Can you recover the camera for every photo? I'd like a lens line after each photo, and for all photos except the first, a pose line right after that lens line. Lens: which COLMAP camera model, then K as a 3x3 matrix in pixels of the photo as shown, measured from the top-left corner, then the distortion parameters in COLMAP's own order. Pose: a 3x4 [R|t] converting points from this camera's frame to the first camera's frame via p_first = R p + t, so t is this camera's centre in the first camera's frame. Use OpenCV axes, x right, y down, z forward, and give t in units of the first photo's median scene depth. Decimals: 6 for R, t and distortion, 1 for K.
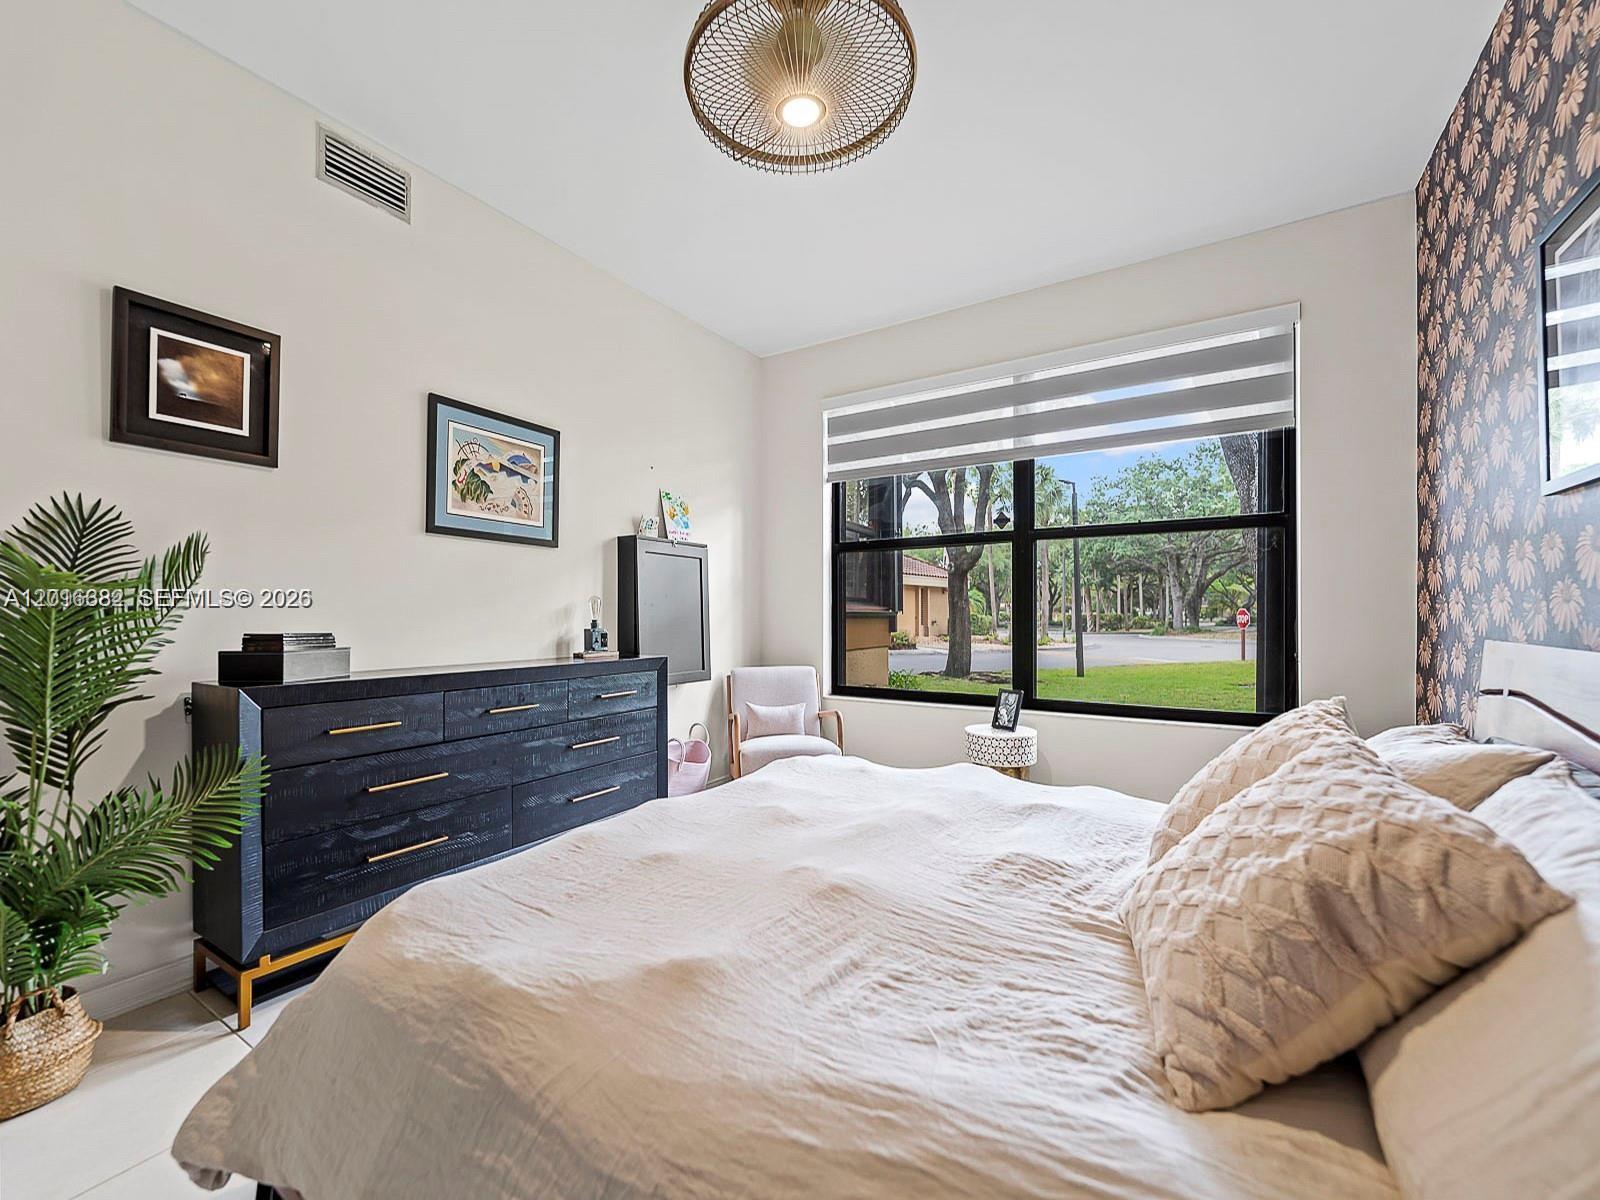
lens RADIAL K [[651.1, 0, 798.1], [0, 651.1, 611.6], [0, 0, 1]] dist [0.004519, -0.001030]
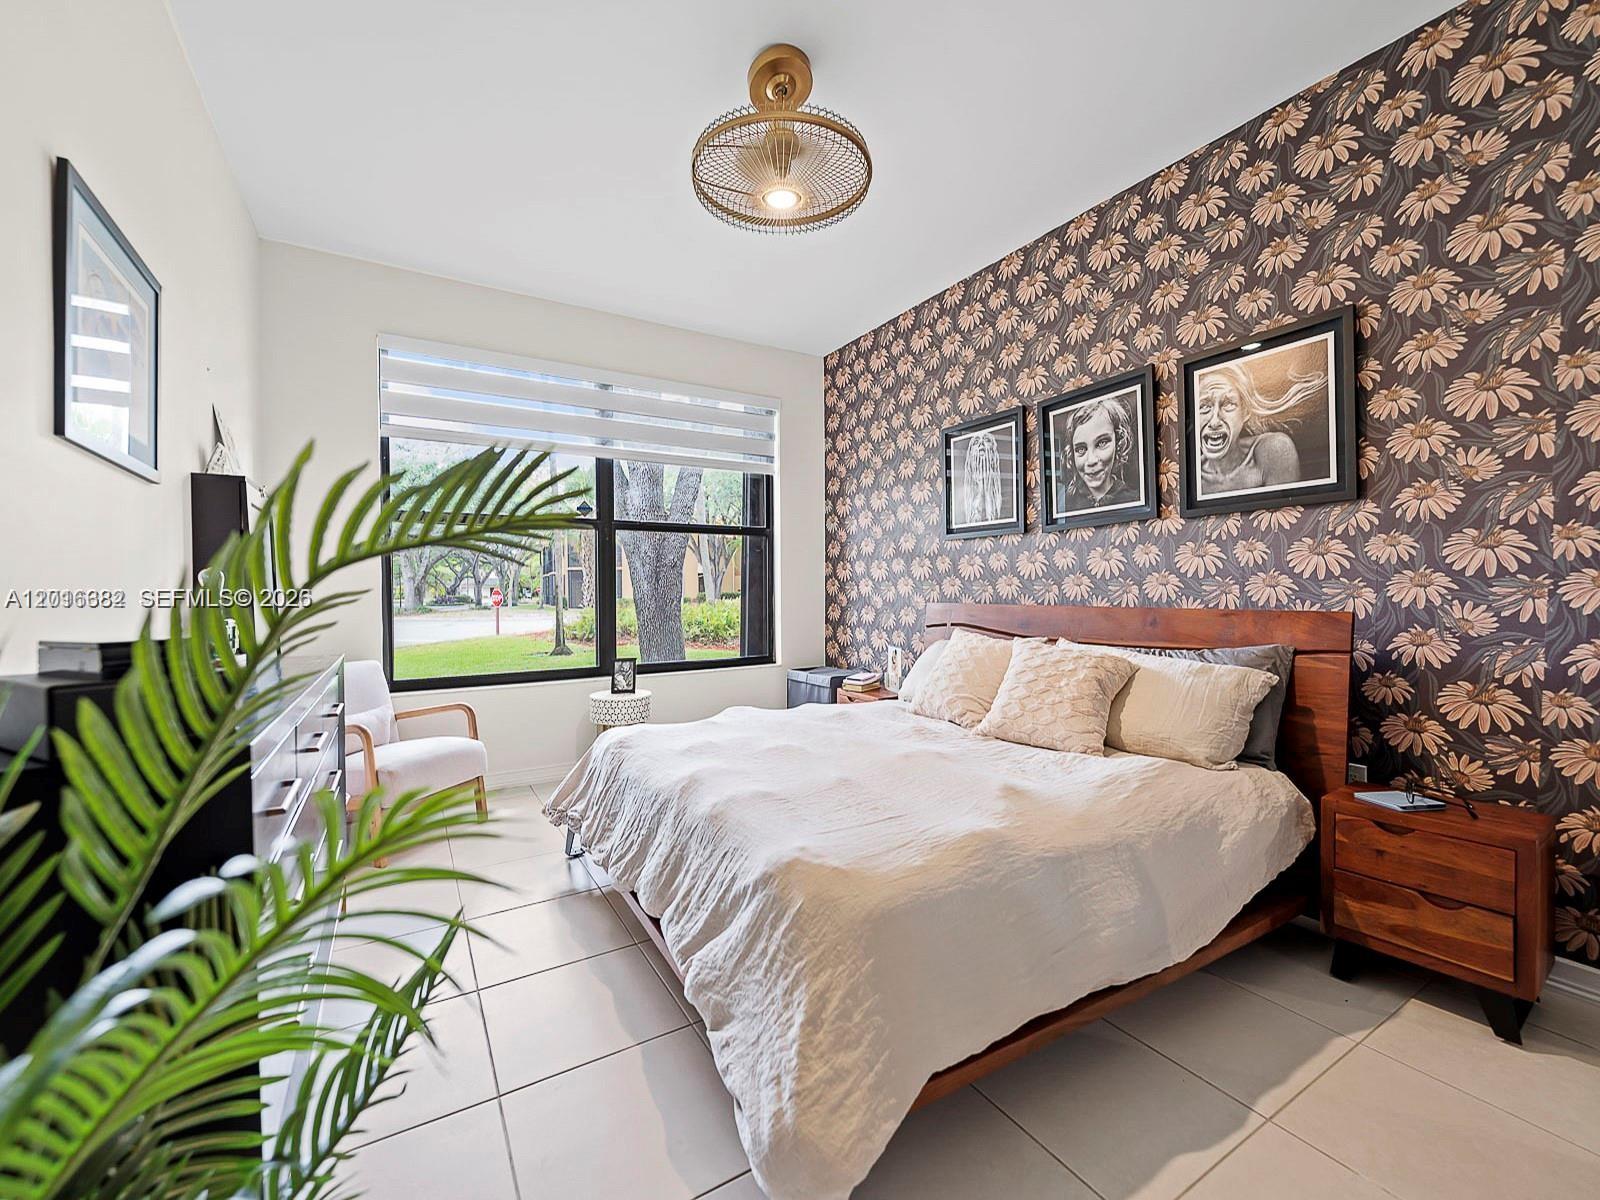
lens RADIAL K [[651.1, 0, 797.3], [0, 651.1, 591.6], [0, 0, 1]] dist [0.004519, -0.001030]
pose [[0.451387, -0.004882, 0.892315, -0.635227], [0.004837, 0.999984, 0.003024, -0.001785], [-0.892315, 0.002951, 0.451403, 0.220440]]
